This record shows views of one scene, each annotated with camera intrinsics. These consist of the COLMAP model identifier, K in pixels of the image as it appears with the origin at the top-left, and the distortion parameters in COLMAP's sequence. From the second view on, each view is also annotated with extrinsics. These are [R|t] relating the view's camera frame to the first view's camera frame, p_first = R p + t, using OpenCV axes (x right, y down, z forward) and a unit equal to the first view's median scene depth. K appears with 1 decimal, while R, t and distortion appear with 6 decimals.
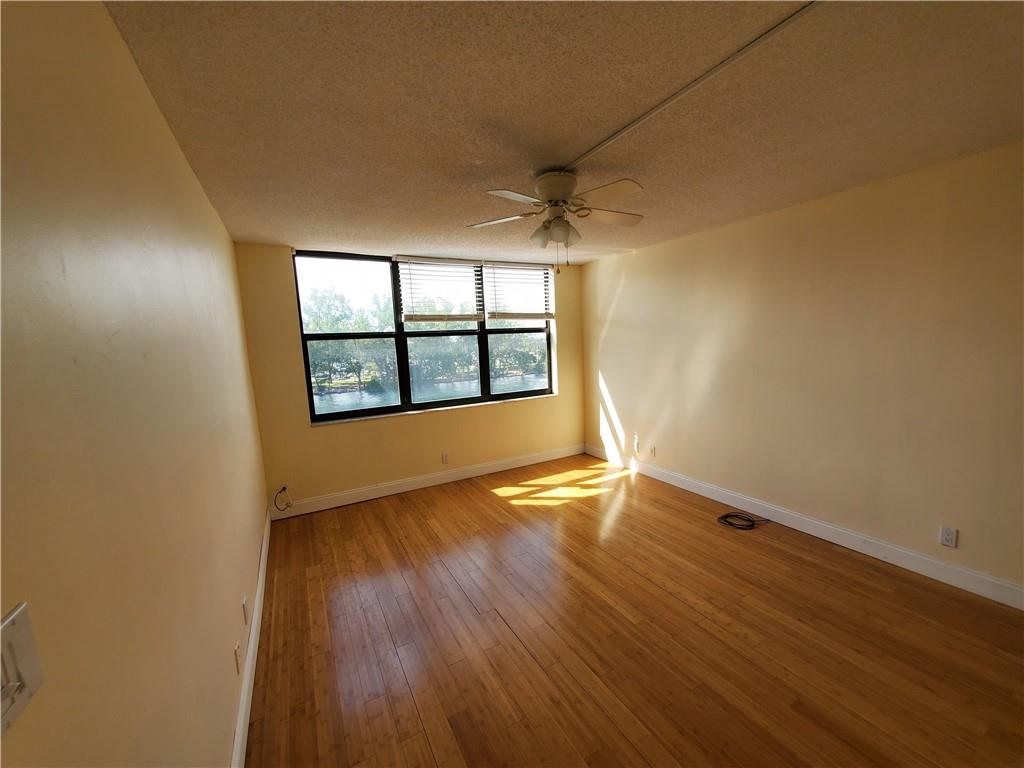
lens RADIAL K [[410.7, 0, 512.7], [0, 410.7, 394.3], [0, 0, 1]] dist [-0.000604, 0.000020]
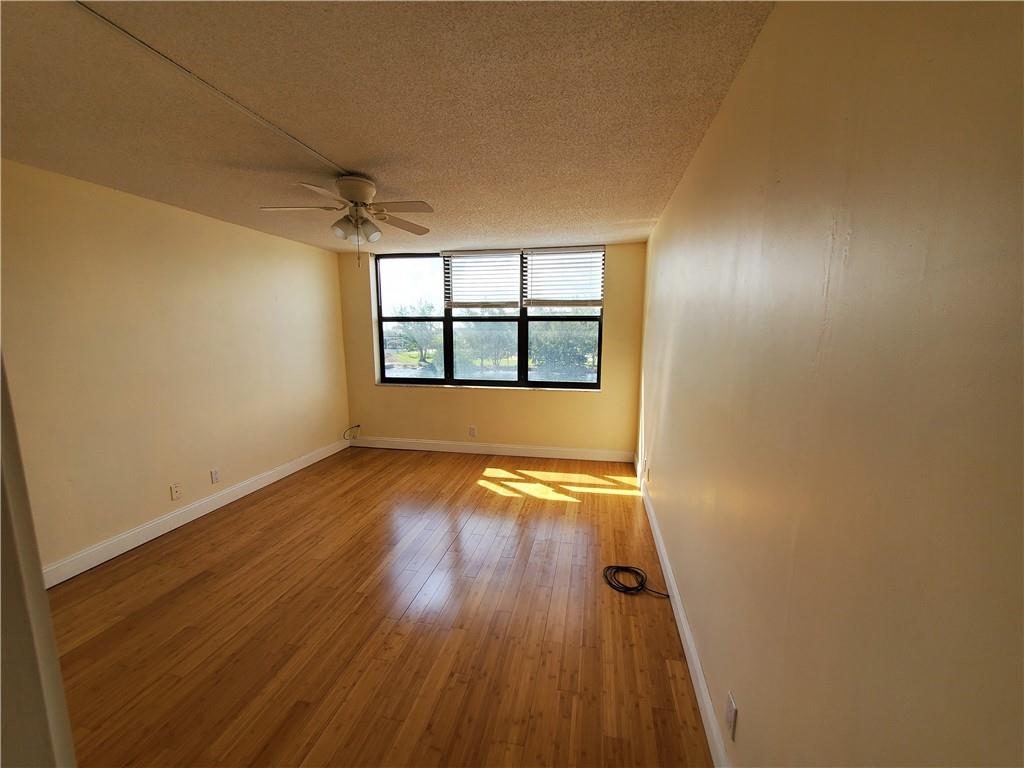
lens RADIAL K [[405.5, 0, 502.3], [0, 405.5, 392.8], [0, 0, 1]] dist [-0.000508, 0.000064]
pose [[0.757914, 0.140711, -0.636998, 0.660445], [-0.119058, 0.989896, 0.077008, -0.048329], [0.641398, 0.017474, 0.767009, 0.230679]]
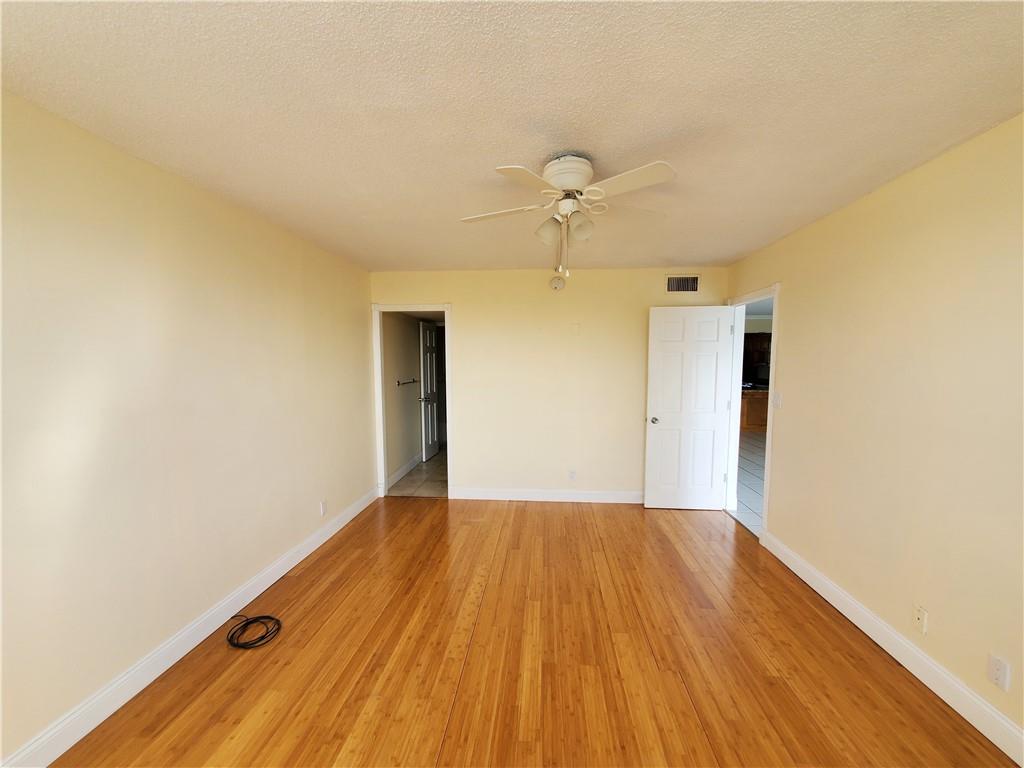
lens RADIAL K [[414.0, 0, 513.7], [0, 414.0, 391.9], [0, 0, 1]] dist [0.000456, -0.000091]
pose [[-0.842365, 0.002460, 0.538902, -0.148409], [0.106751, 0.980936, 0.162387, -0.119227], [-0.528228, 0.194317, -0.826569, 1.040230]]
